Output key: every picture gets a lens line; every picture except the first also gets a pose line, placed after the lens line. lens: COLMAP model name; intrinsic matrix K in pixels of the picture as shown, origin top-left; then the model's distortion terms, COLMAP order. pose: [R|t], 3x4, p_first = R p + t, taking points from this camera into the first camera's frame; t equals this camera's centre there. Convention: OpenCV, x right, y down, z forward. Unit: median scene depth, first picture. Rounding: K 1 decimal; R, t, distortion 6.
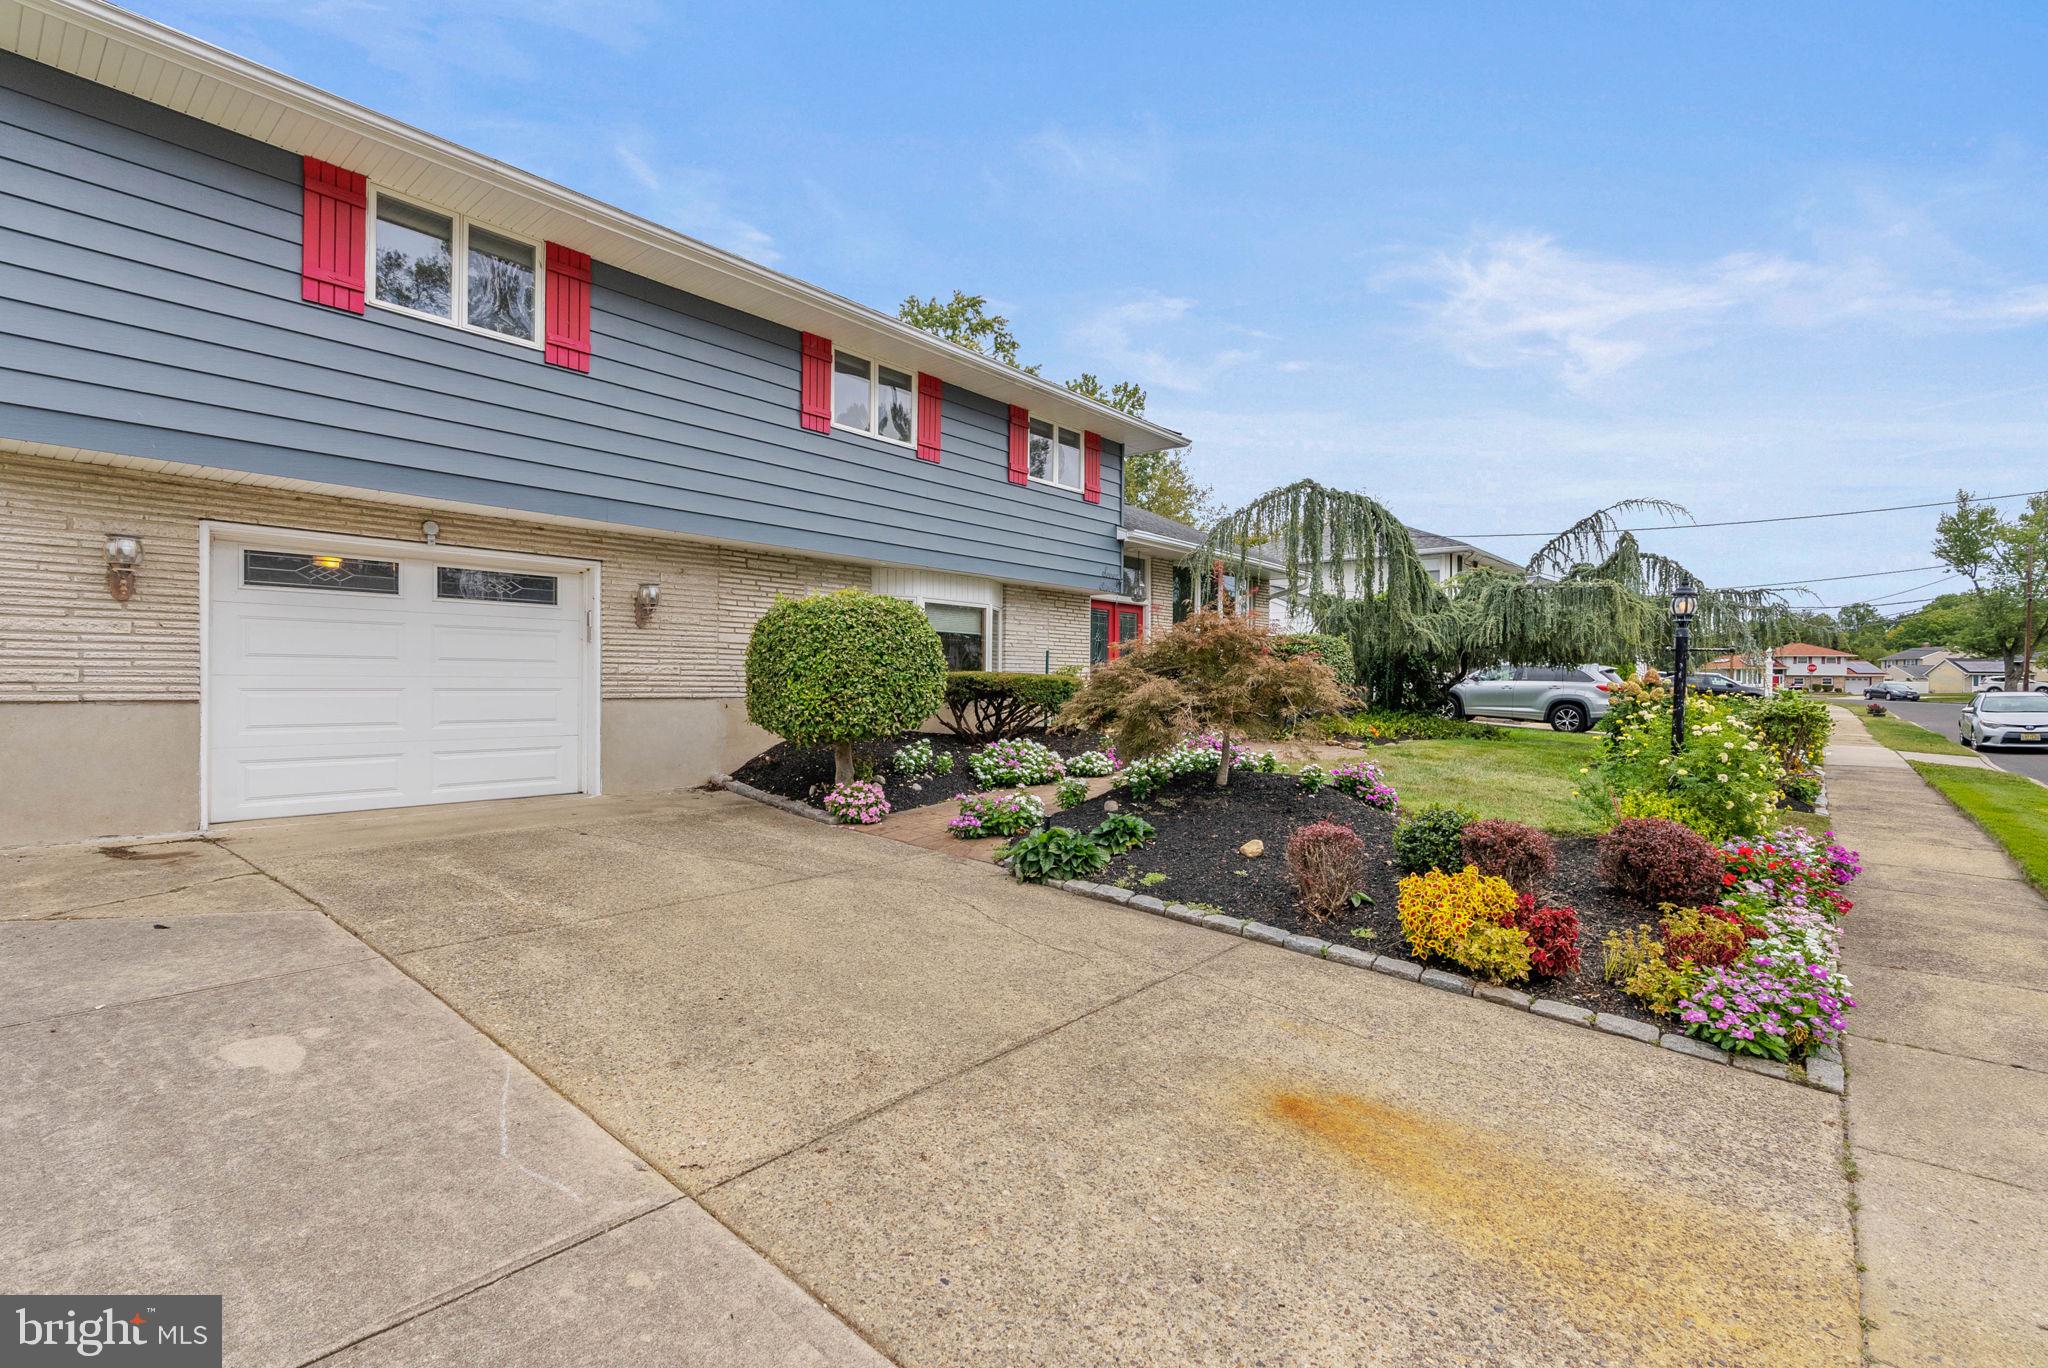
lens RADIAL K [[926.0, 0, 1024.0], [0, 926.0, 684.0], [0, 0, 1]] dist [-0.017169, -0.000068]
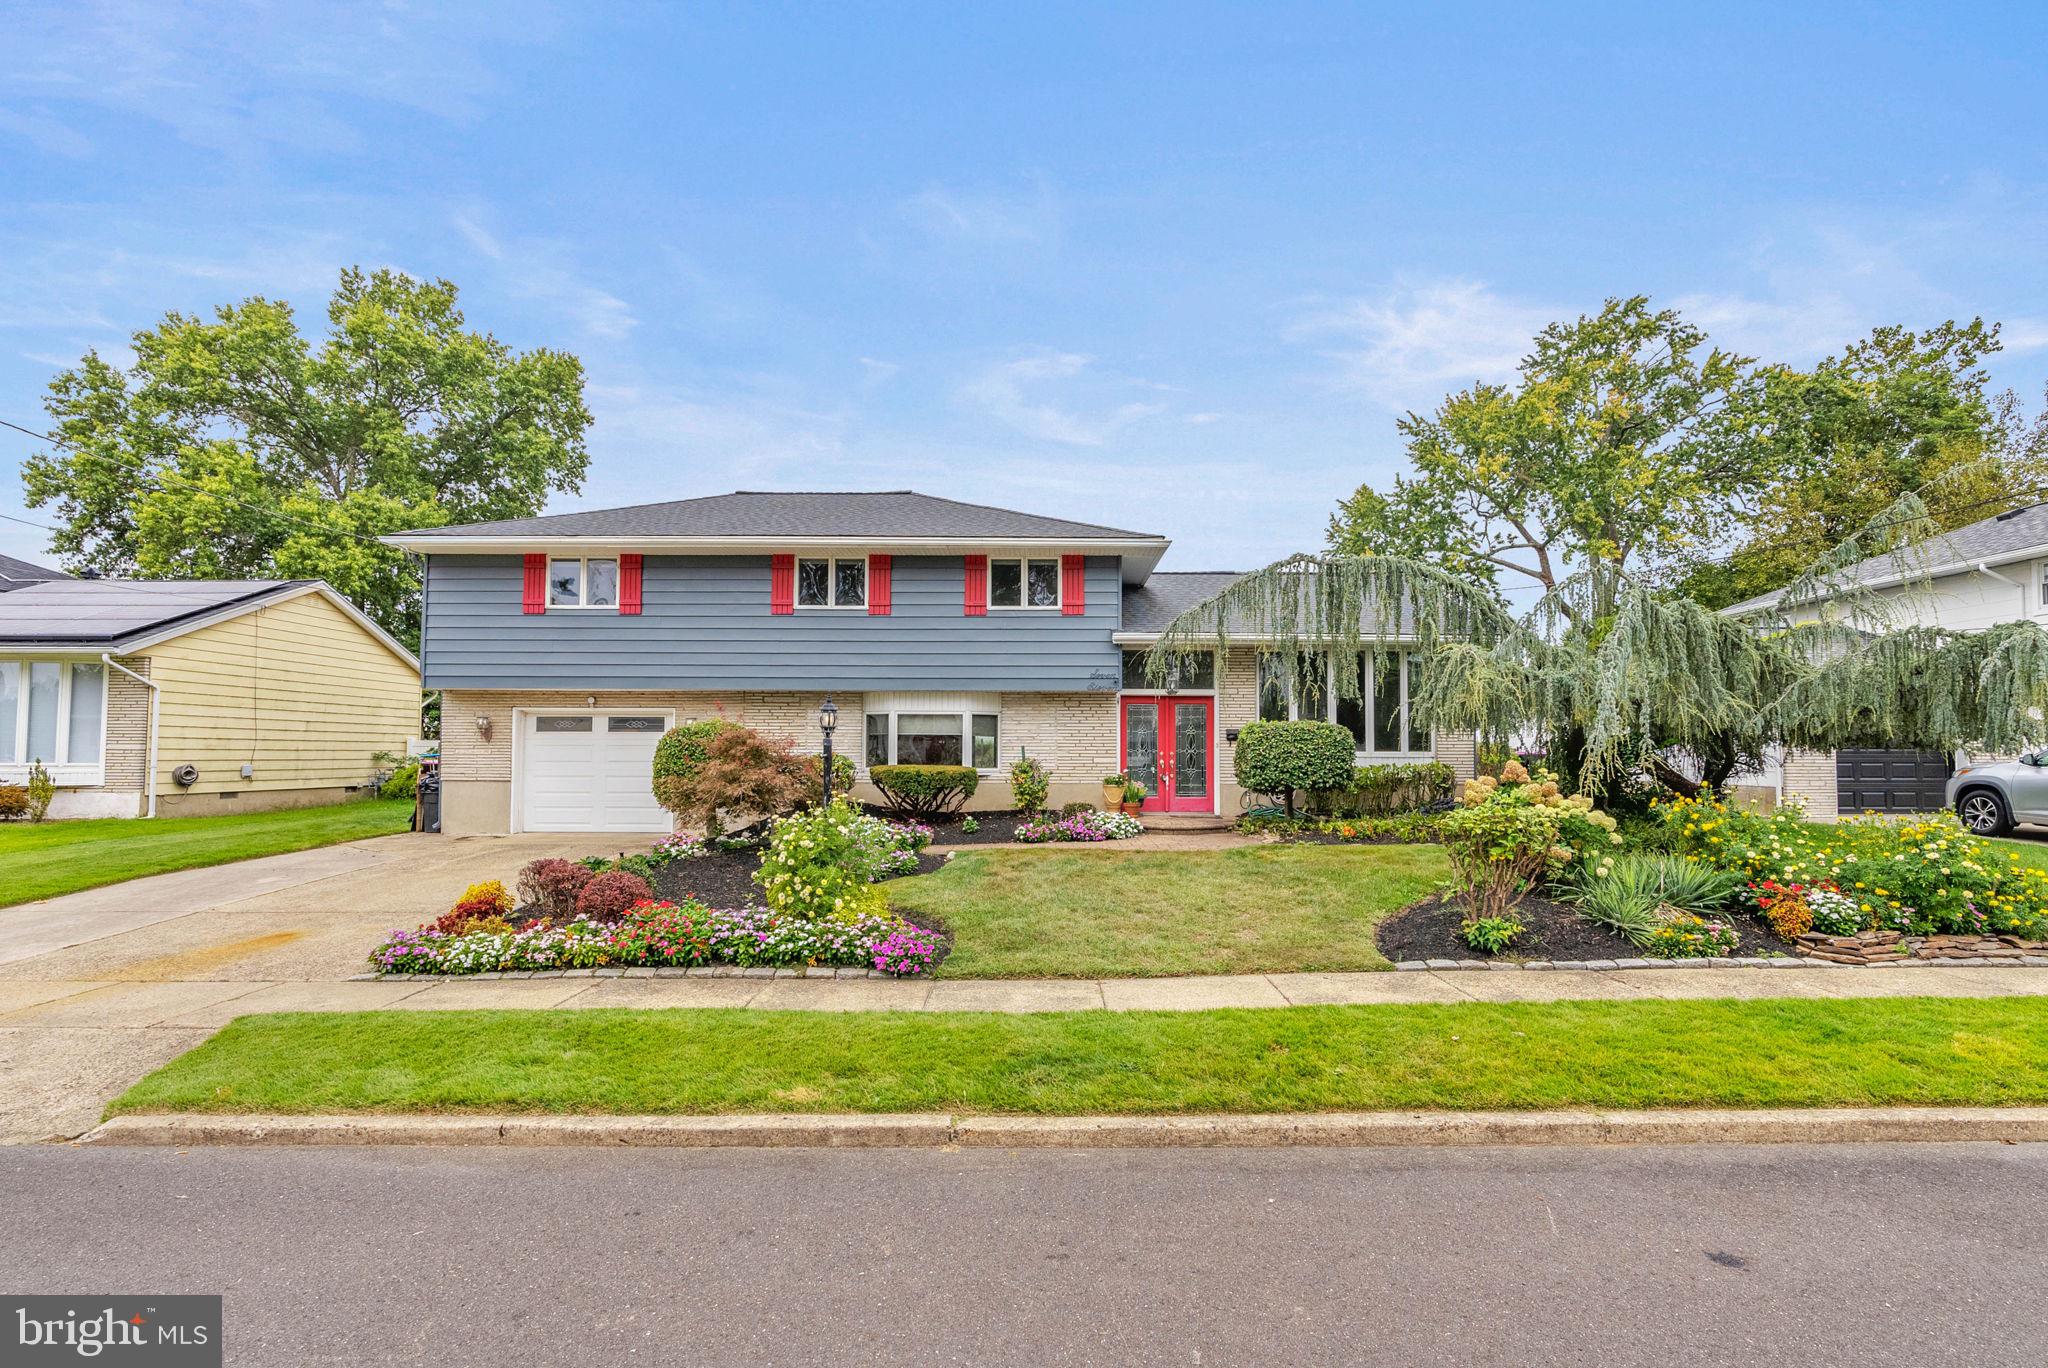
lens RADIAL K [[950.6, 0, 1032.5], [0, 950.6, 725.0], [0, 0, 1]] dist [-0.001671, -0.000239]
pose [[0.637702, -0.031237, -0.769650, 1.061184], [0.000277, 0.999187, -0.040324, -0.013312], [0.770283, 0.025502, 0.637192, 0.233711]]
